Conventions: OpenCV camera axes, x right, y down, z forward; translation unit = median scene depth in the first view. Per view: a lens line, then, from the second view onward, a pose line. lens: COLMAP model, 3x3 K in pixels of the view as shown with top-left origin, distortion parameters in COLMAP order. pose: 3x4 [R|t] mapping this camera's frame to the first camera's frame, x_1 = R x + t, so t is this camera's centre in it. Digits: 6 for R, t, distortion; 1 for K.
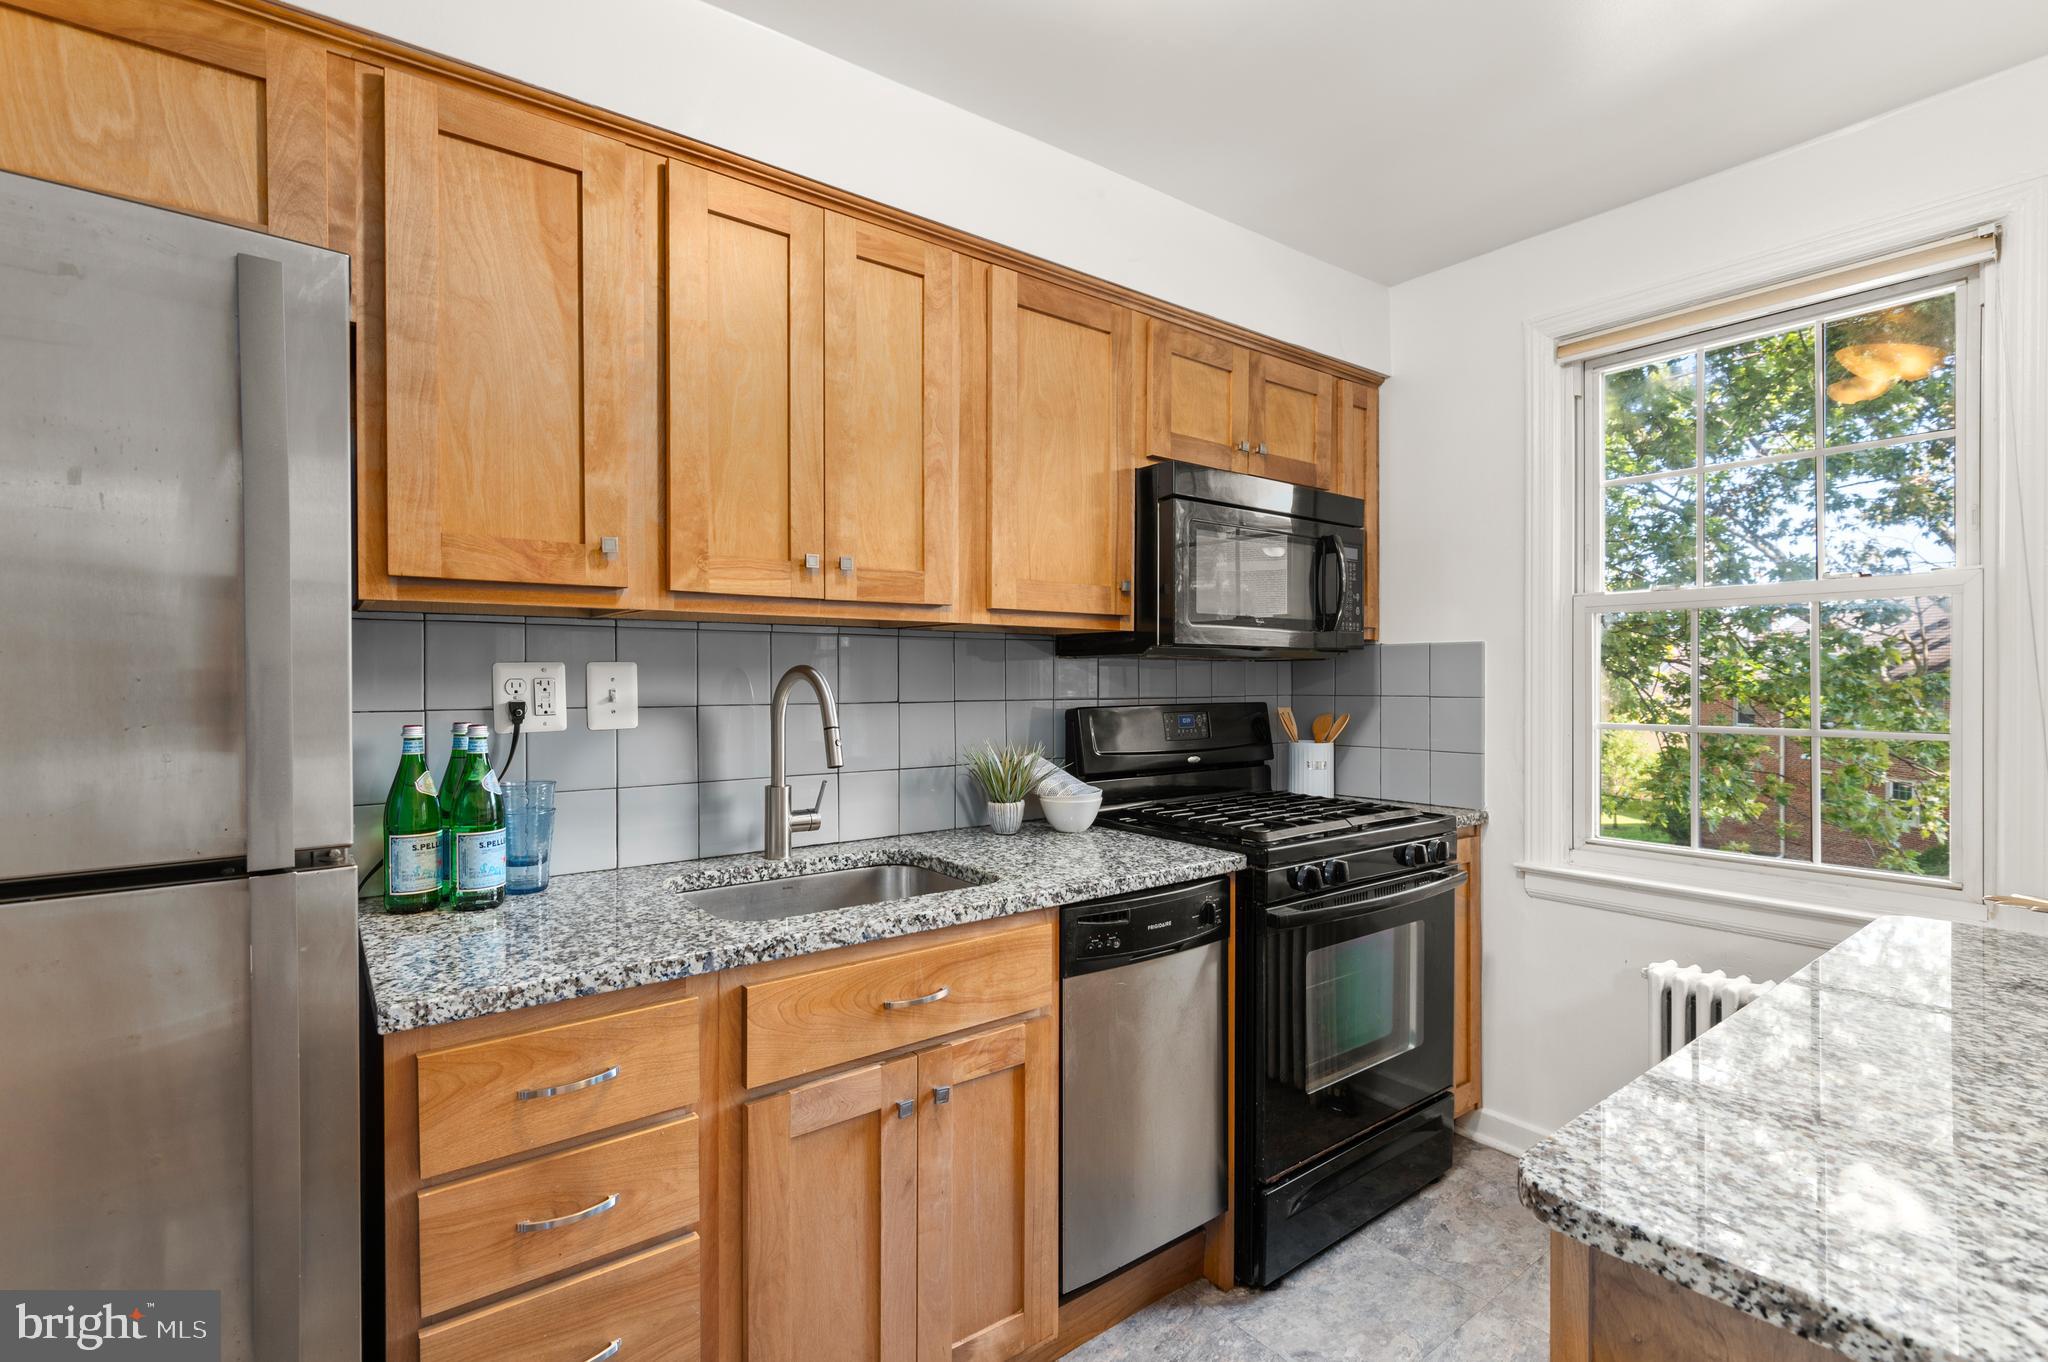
lens RADIAL K [[936.3, 0, 1009.3], [0, 936.3, 690.2], [0, 0, 1]] dist [0.000851, -0.001048]
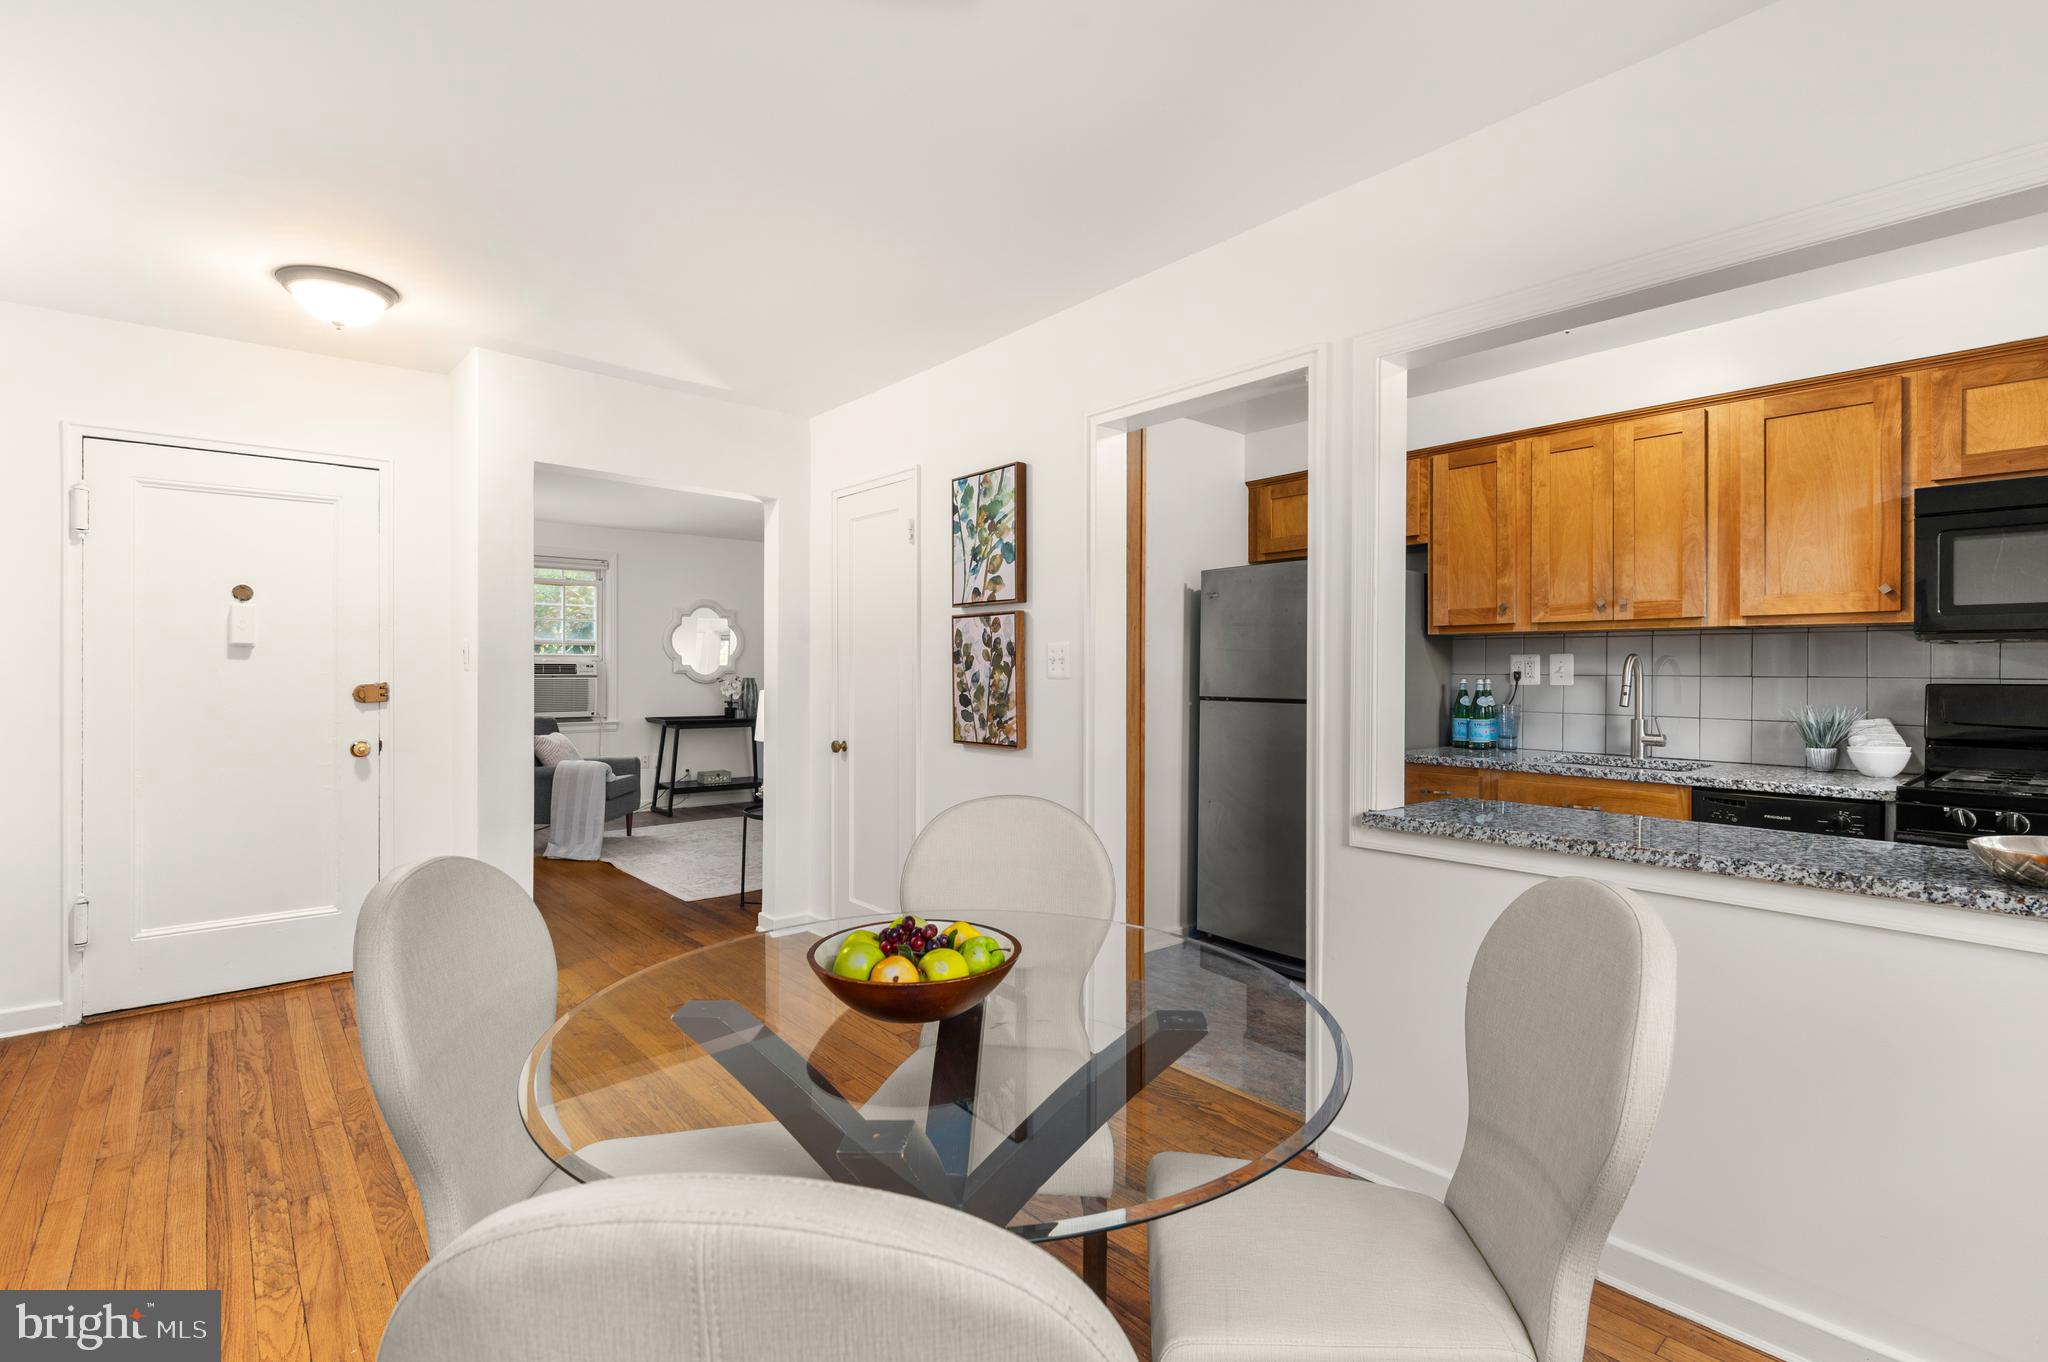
lens RADIAL K [[949.8, 0, 1022.7], [0, 949.8, 685.7], [0, 0, 1]] dist [-0.000735, -0.001153]
pose [[0.065391, 0.017994, -0.997697, 1.691201], [-0.018214, 0.999692, 0.016836, 0.029532], [0.997693, 0.017071, 0.065699, -0.365917]]
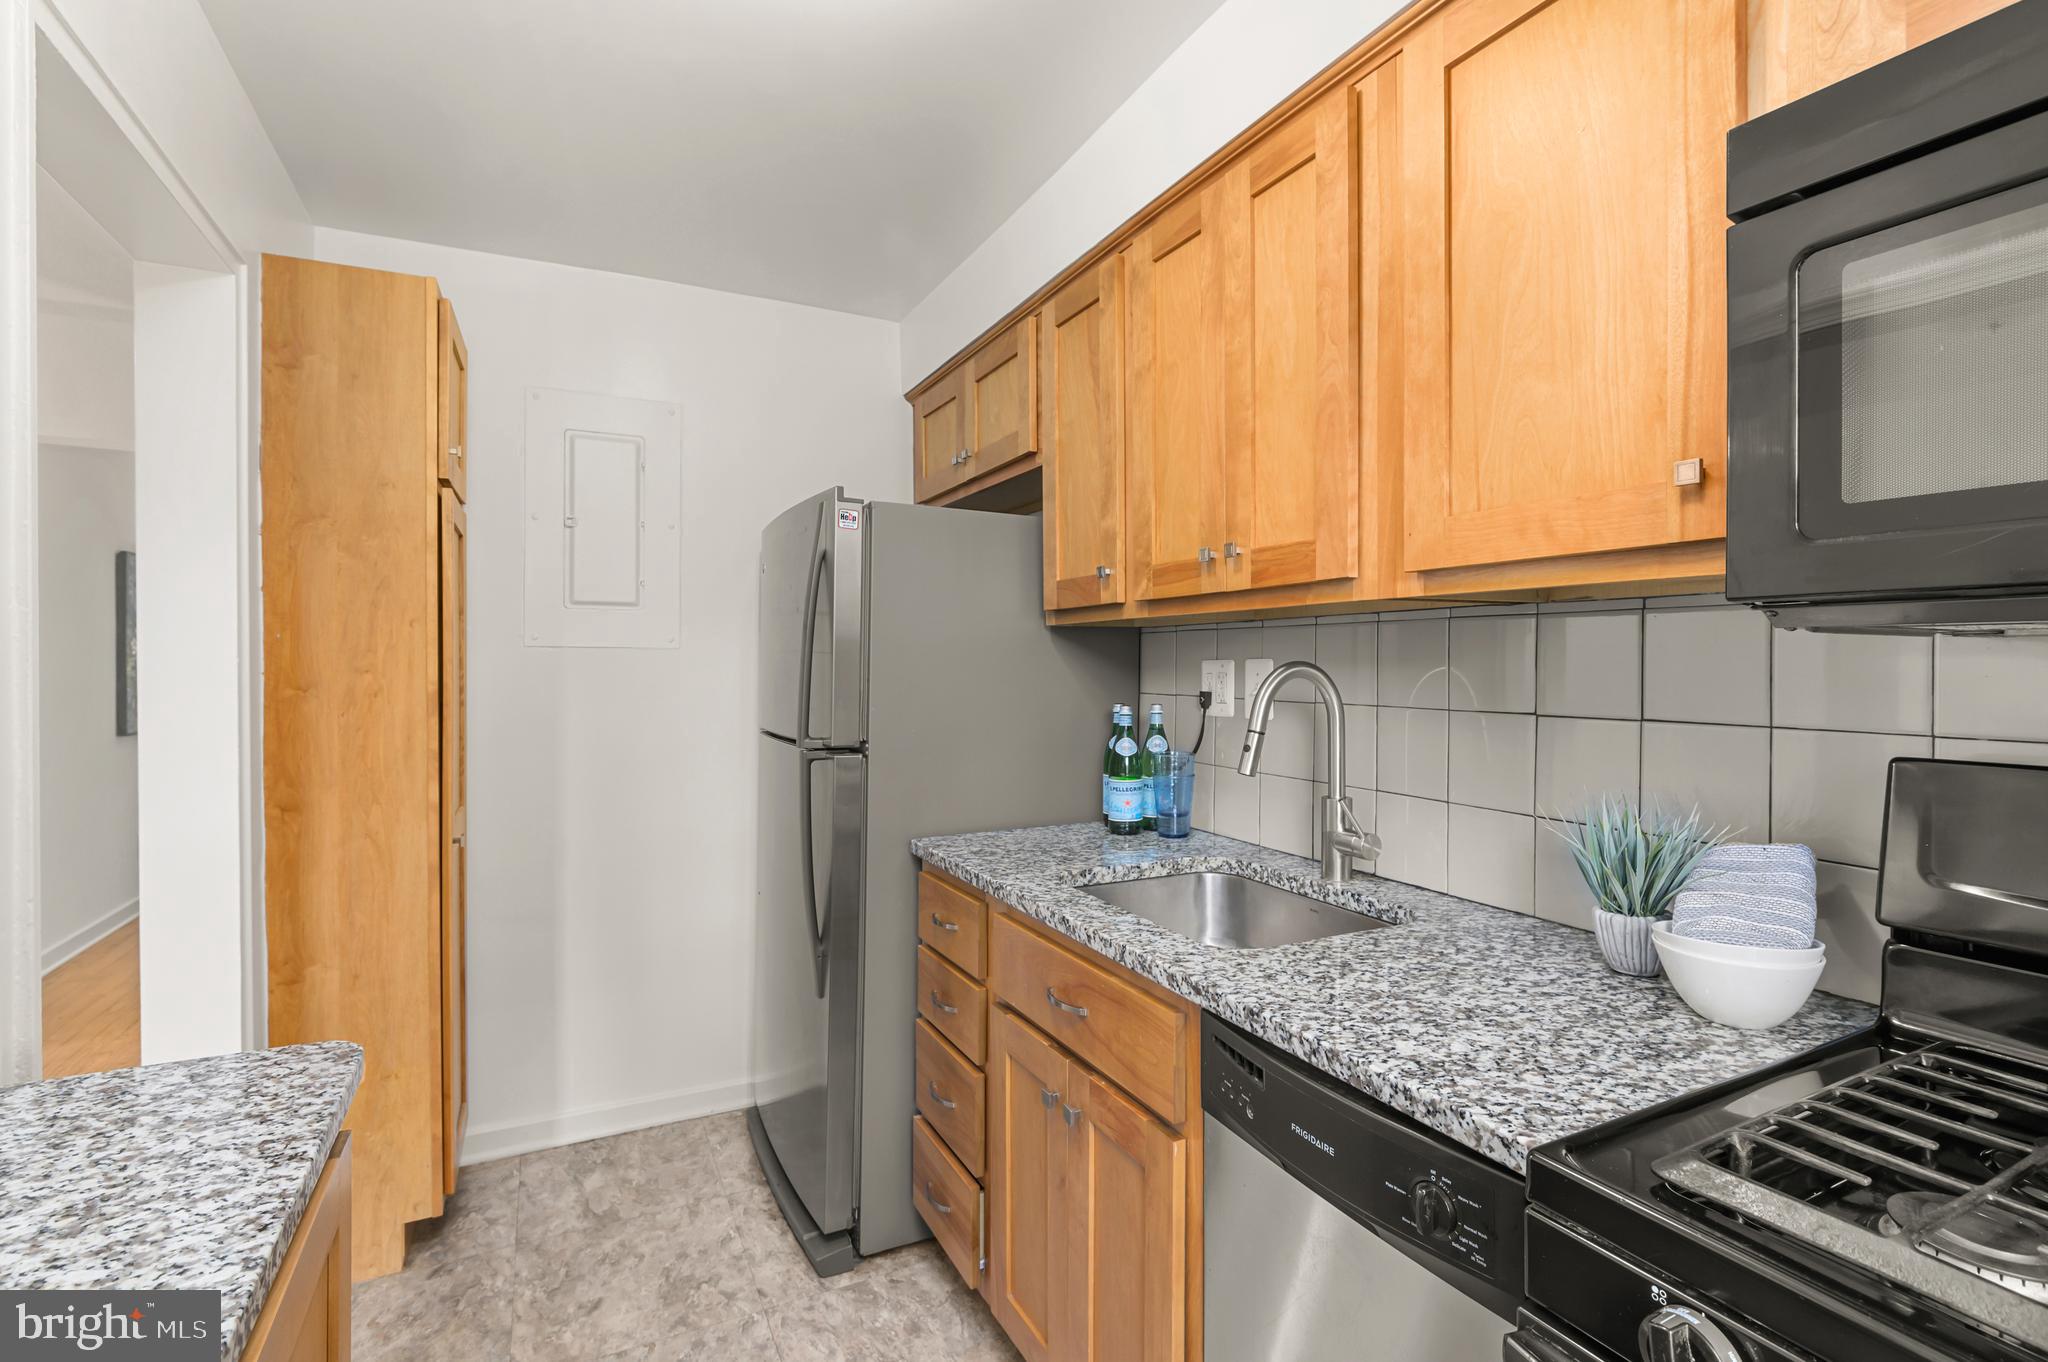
lens RADIAL K [[936.6, 0, 1020.3], [0, 936.6, 679.5], [0, 0, 1]] dist [0.001938, -0.000585]
pose [[-0.178163, 0.018122, -0.983834, 0.743021], [-0.012993, 0.999700, 0.020767, -0.025903], [0.983915, 0.016483, -0.177874, 0.951184]]
